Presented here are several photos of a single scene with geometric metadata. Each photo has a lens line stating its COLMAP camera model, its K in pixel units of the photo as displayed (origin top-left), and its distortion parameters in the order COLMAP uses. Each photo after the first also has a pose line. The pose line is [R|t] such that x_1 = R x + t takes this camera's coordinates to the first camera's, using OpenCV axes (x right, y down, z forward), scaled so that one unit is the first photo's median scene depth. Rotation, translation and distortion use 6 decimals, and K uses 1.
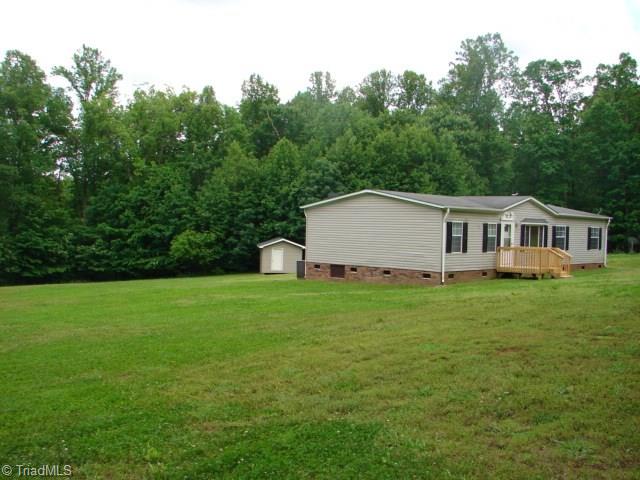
lens RADIAL K [[672.9, 0, 321.9], [0, 672.9, 241.1], [0, 0, 1]] dist [-0.071828, 0.000000]
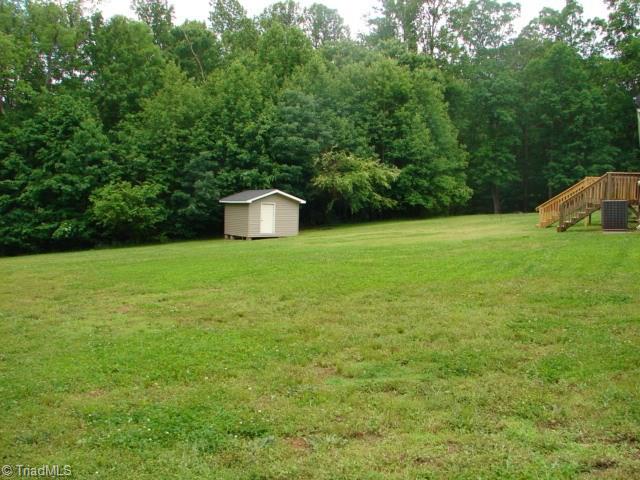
lens RADIAL K [[672.9, 0, 324.5], [0, 672.9, 236.0], [0, 0, 1]] dist [-0.071828, 0.000000]
pose [[0.948671, -0.022728, 0.315447, -0.210393], [0.012614, 0.999340, 0.034067, 0.019617], [-0.316013, -0.028339, 0.948332, 0.258485]]
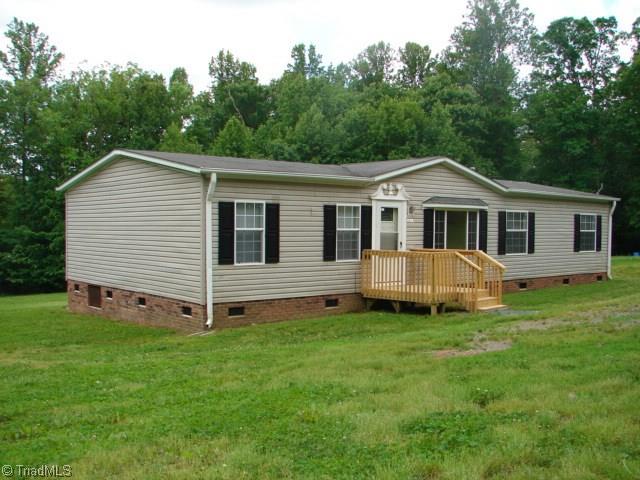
lens RADIAL K [[672.9, 0, 317.5], [0, 672.9, 239.0], [0, 0, 1]] dist [-0.071828, 0.000000]
pose [[0.996018, -0.014816, -0.087913, 0.117153], [0.014279, 0.999875, -0.006734, 0.001244], [0.088002, 0.005451, 0.996105, 0.201997]]
